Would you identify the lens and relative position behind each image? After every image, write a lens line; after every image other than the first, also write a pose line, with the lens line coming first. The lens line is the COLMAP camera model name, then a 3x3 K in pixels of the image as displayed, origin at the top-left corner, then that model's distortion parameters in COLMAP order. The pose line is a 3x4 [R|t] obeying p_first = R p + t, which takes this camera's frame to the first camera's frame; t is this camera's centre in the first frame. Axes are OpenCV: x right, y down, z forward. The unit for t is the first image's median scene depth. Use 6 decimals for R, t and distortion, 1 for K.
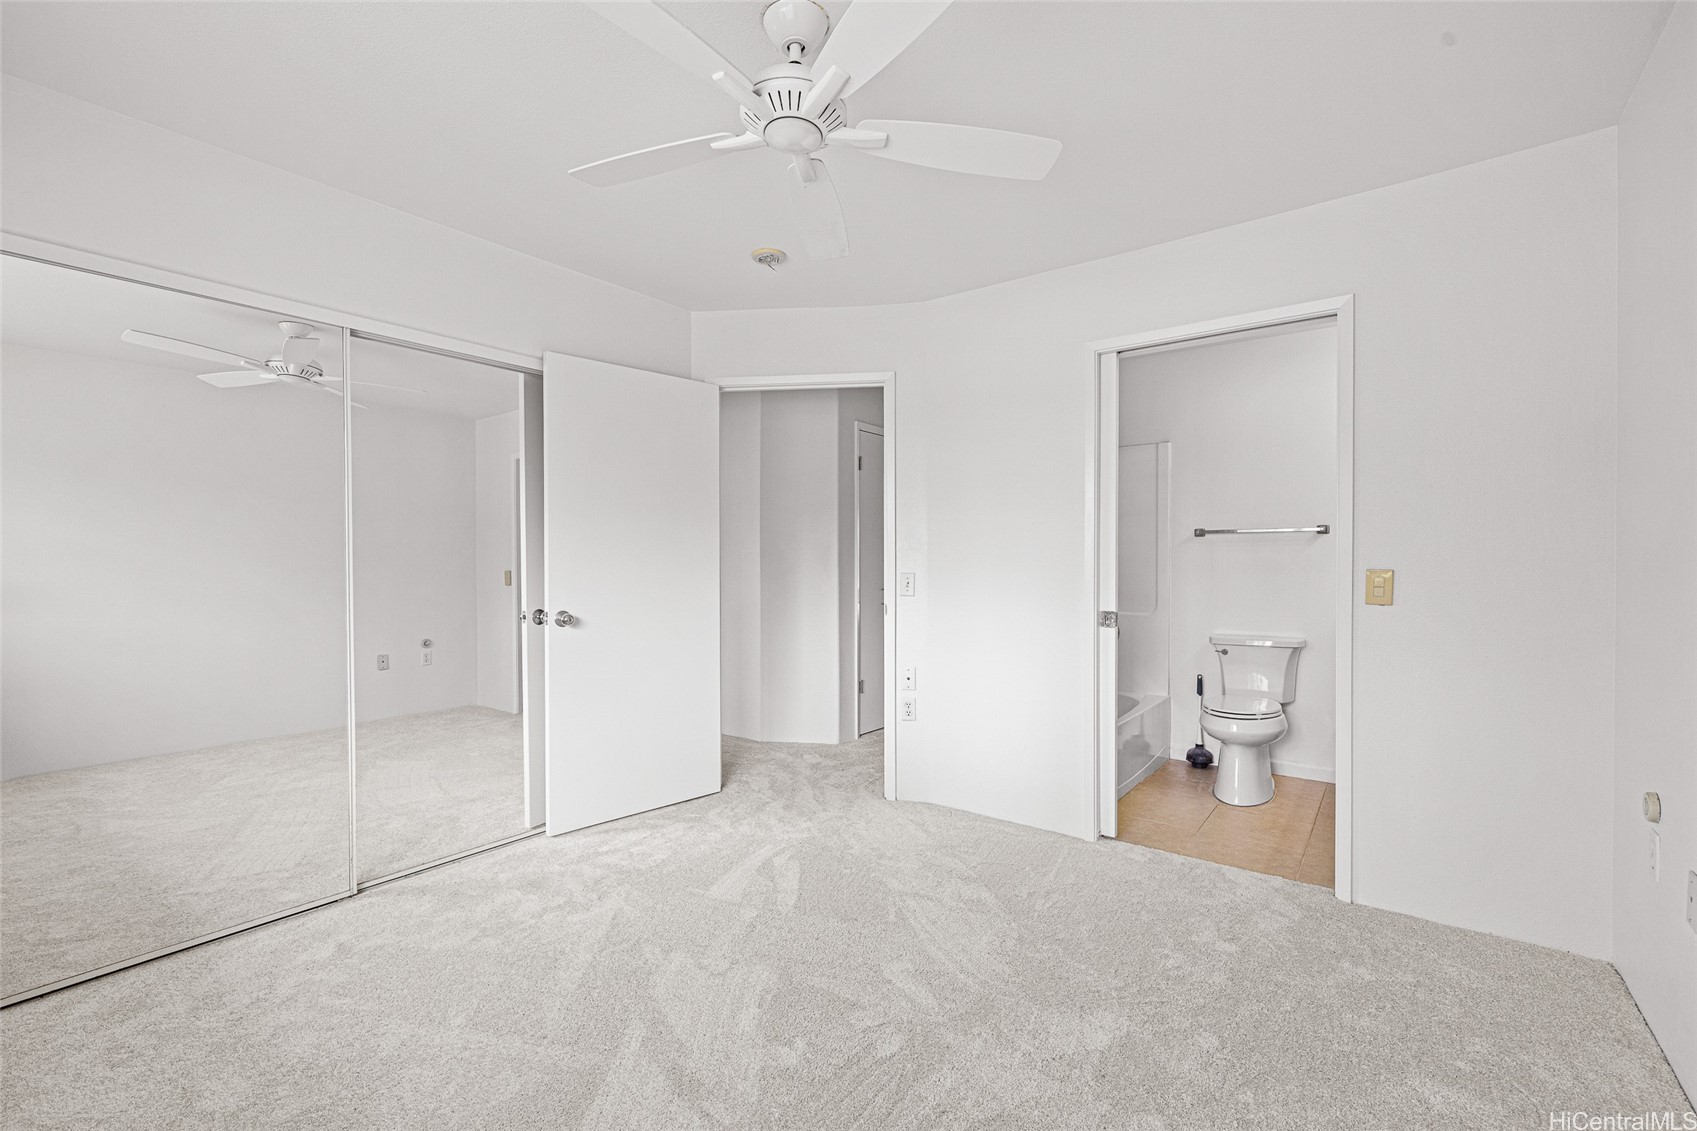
lens RADIAL K [[722.0, 0, 846.5], [0, 722.0, 562.0], [0, 0, 1]] dist [-0.002014, -0.000145]
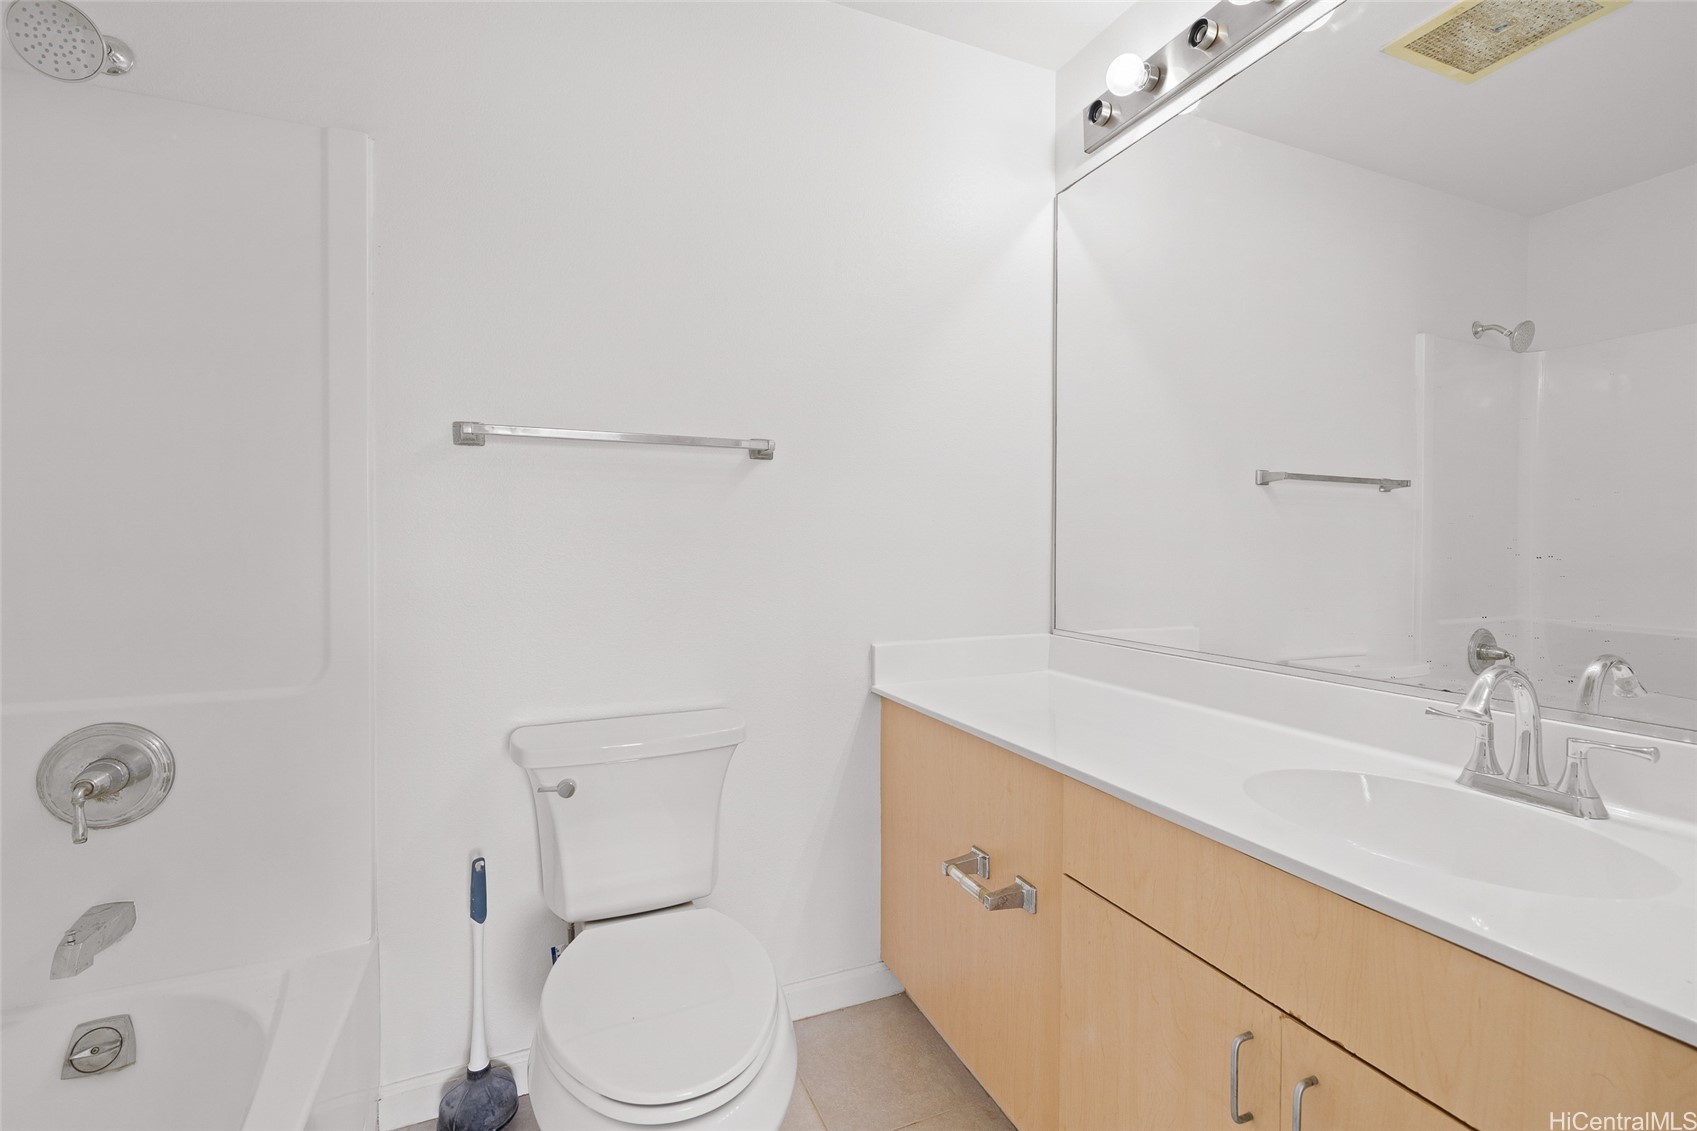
lens RADIAL K [[722.0, 0, 846.5], [0, 722.0, 562.0], [0, 0, 1]] dist [-0.002014, -0.000145]
pose [[0.495467, -0.015252, 0.868493, 0.285910], [0.003484, 0.999873, 0.015572, 0.014958], [-0.868620, -0.004689, 0.495457, 0.686359]]
